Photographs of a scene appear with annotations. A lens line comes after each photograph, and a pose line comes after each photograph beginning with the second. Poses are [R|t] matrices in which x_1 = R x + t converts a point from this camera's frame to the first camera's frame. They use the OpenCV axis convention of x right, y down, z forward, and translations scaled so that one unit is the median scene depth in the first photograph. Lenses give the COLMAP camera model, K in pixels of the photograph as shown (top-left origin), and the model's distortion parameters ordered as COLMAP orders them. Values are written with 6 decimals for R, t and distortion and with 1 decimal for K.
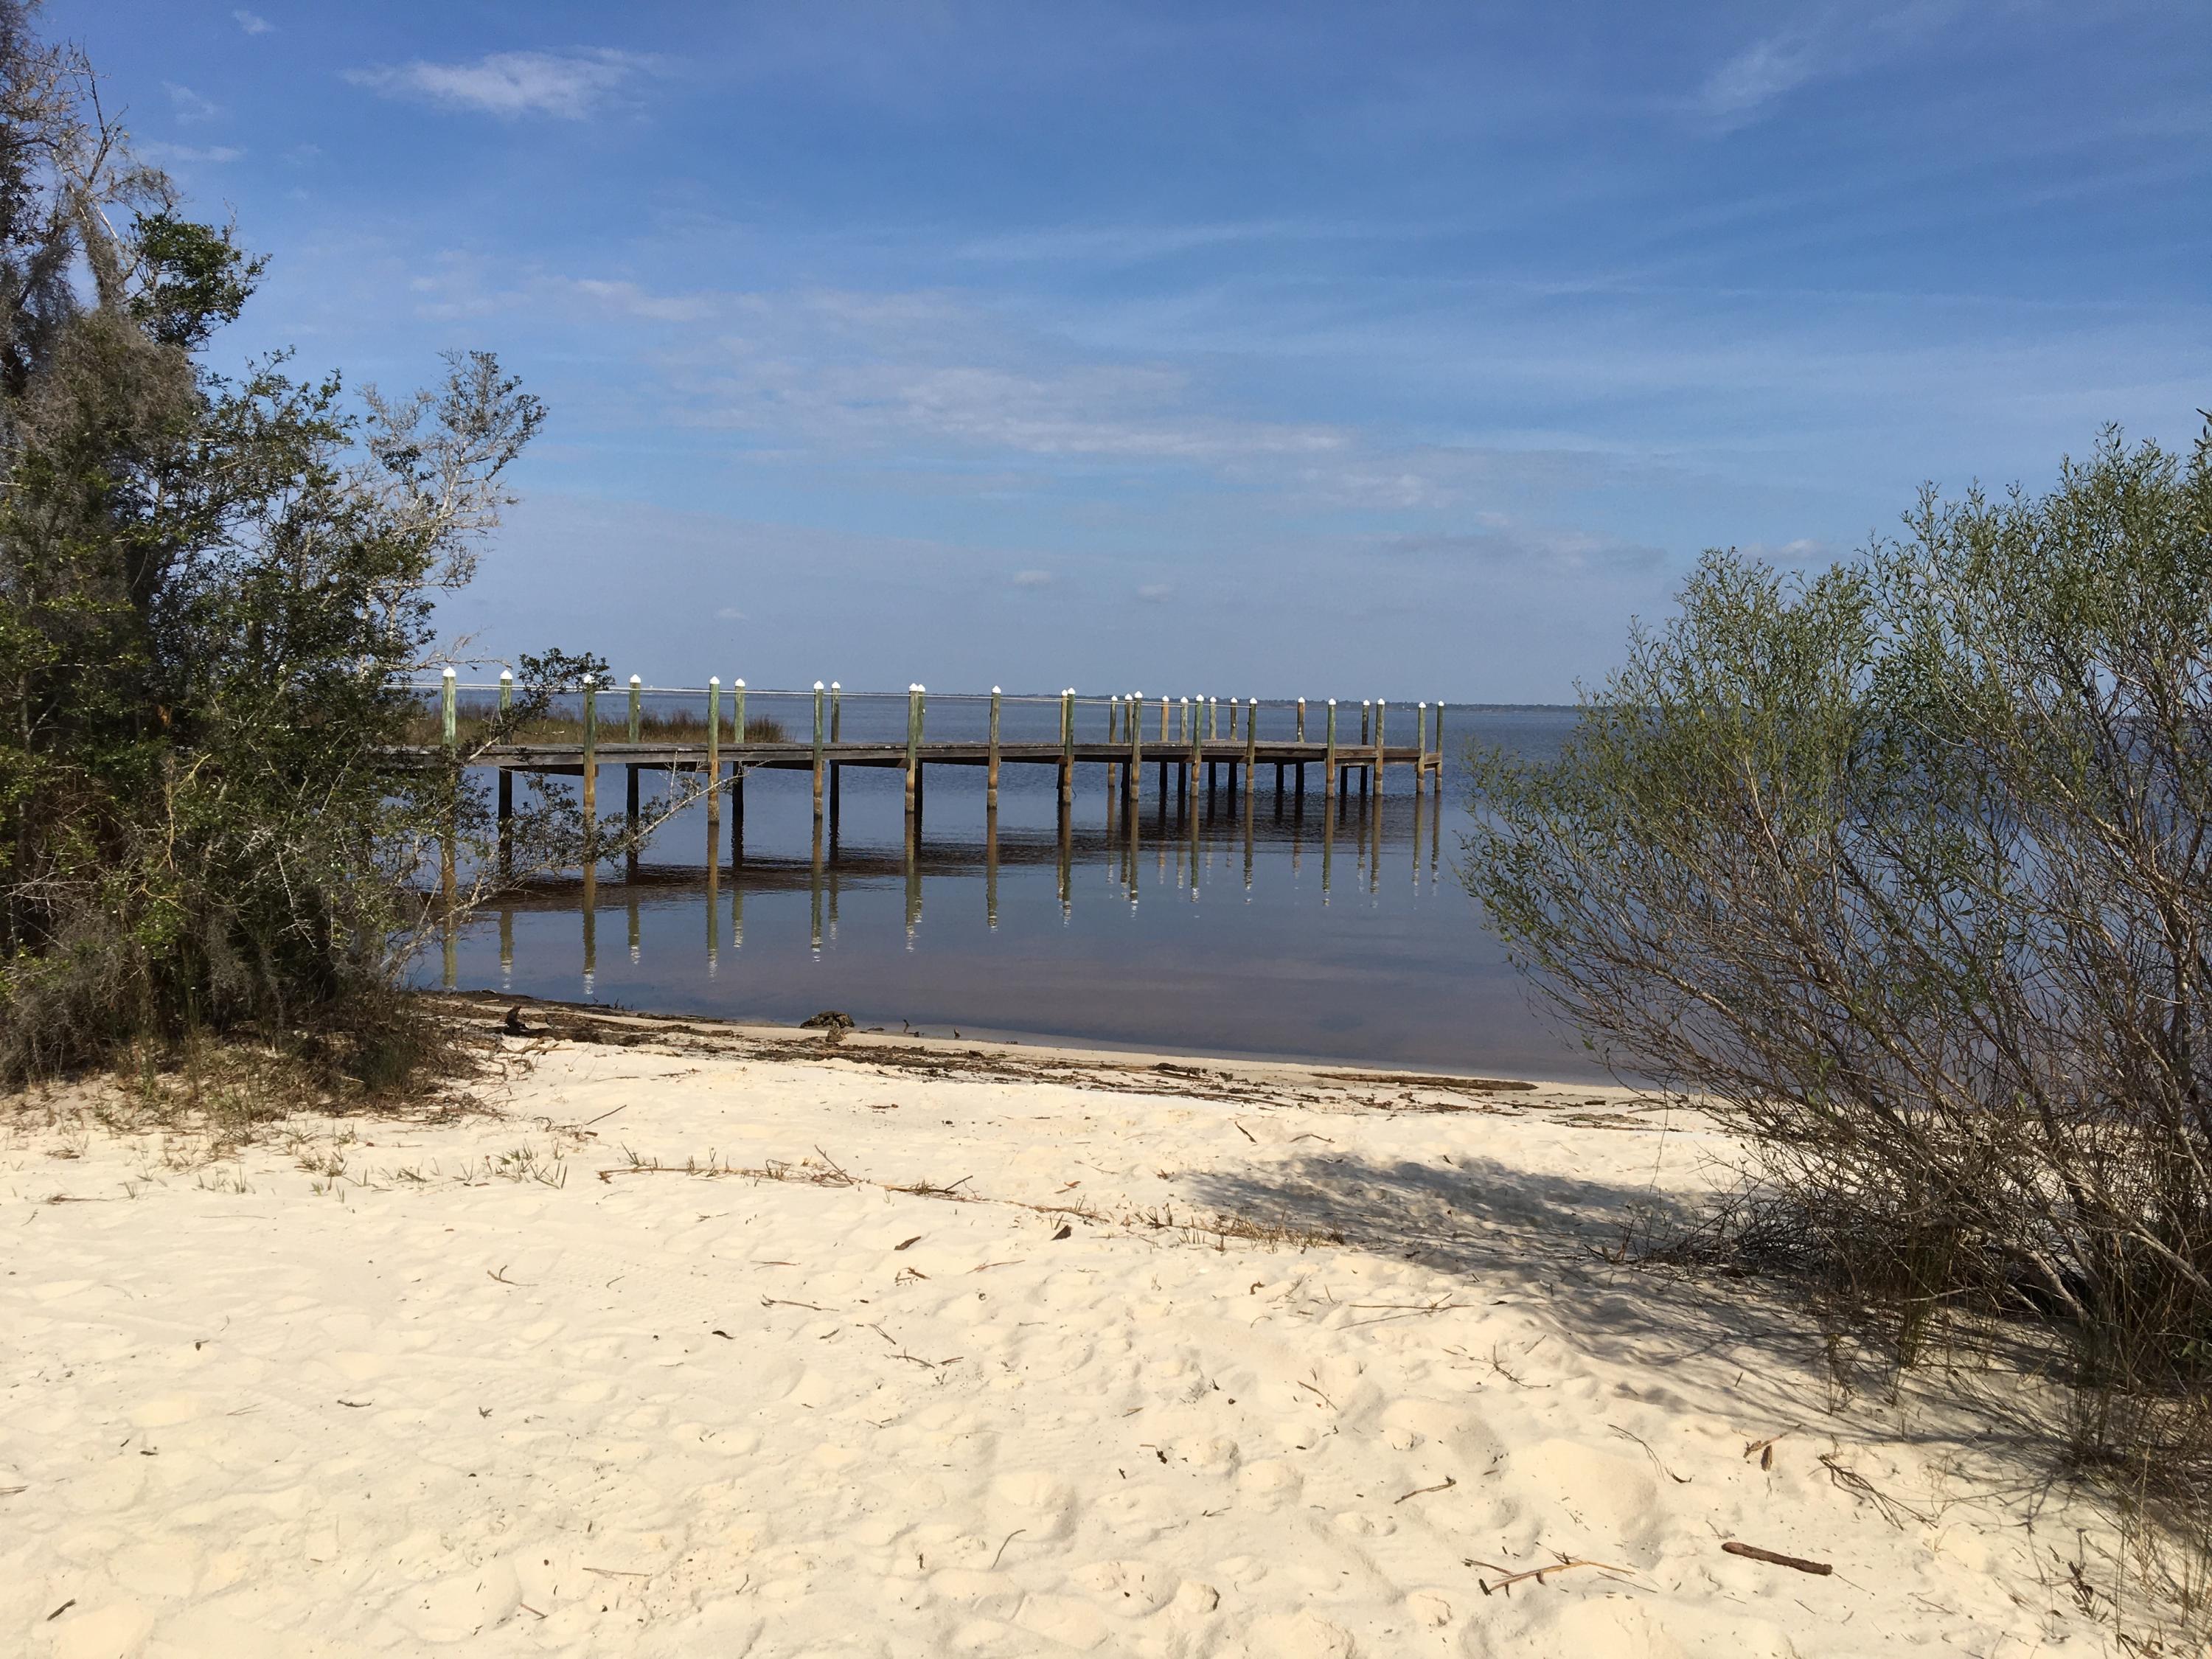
lens RADIAL K [[1859.6, 0, 1106.0], [0, 1859.6, 829.5], [0, 0, 1]] dist [0.077444, -0.096359]
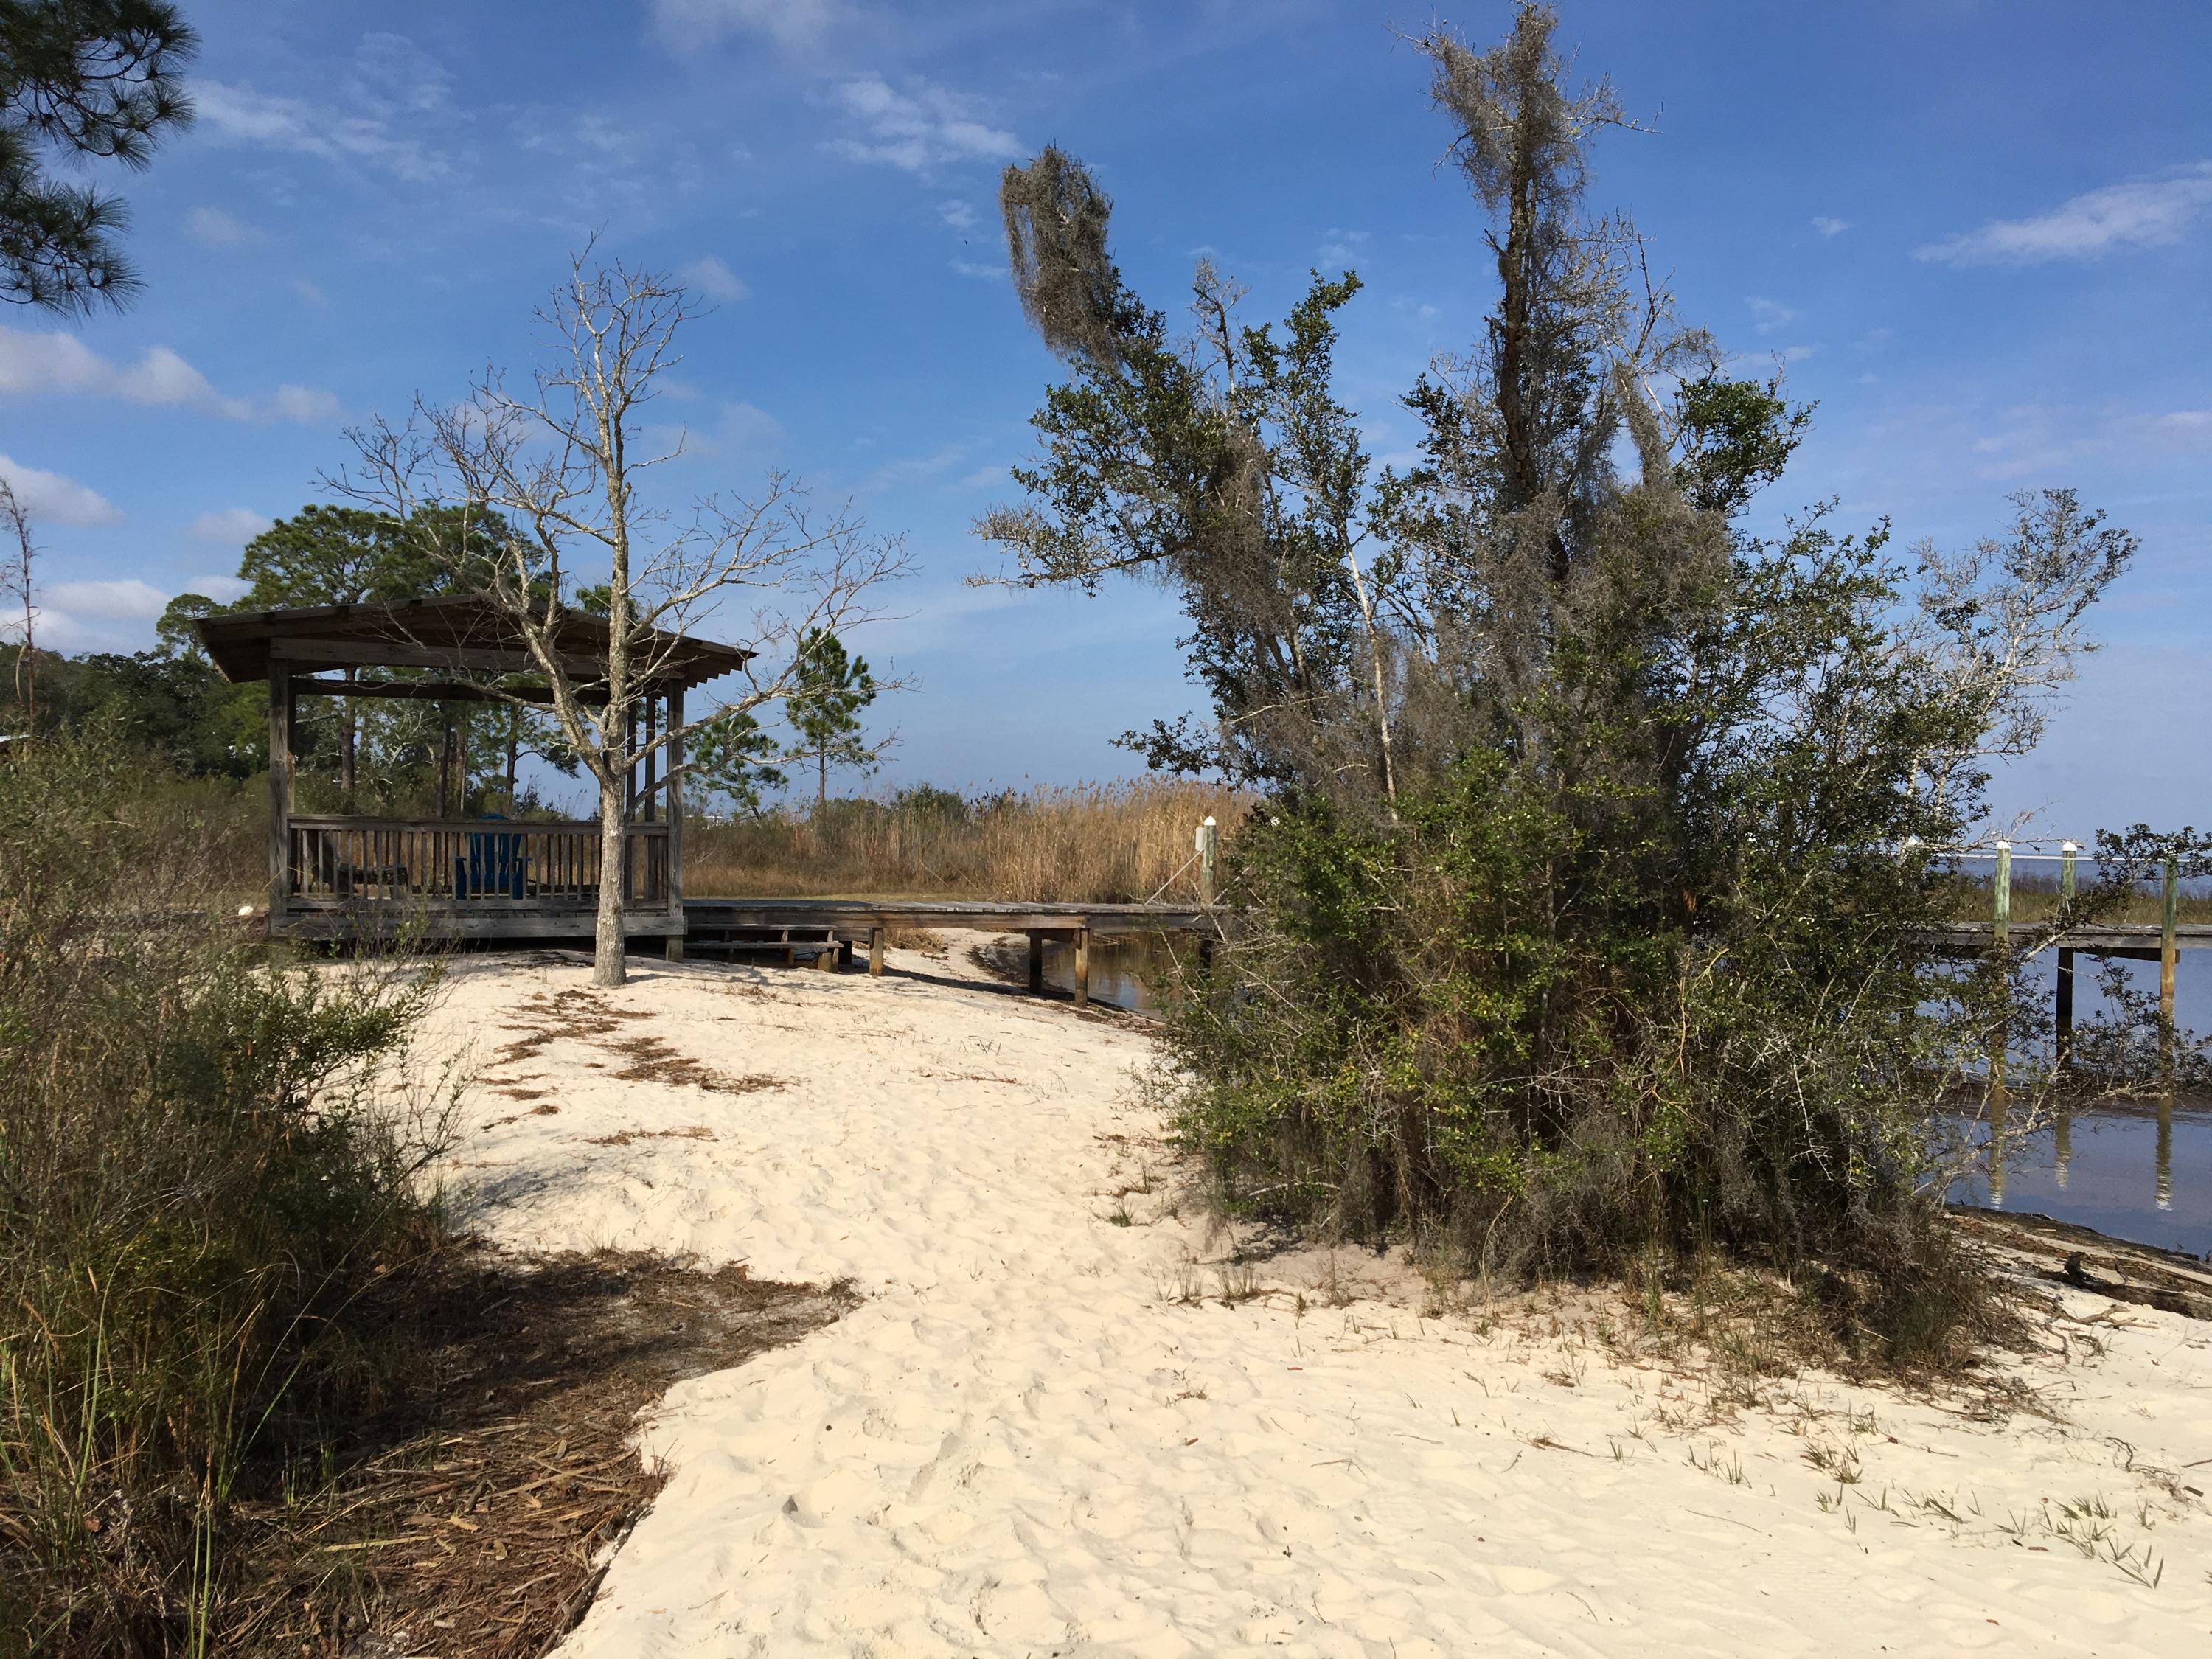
lens RADIAL K [[1859.6, 0, 1106.0], [0, 1859.6, 829.5], [0, 0, 1]] dist [0.077444, -0.096359]
pose [[0.710473, -0.003957, -0.703714, -0.049180], [-0.059419, 0.996076, -0.065591, -0.018948], [0.701212, 0.088414, 0.707450, 0.136445]]
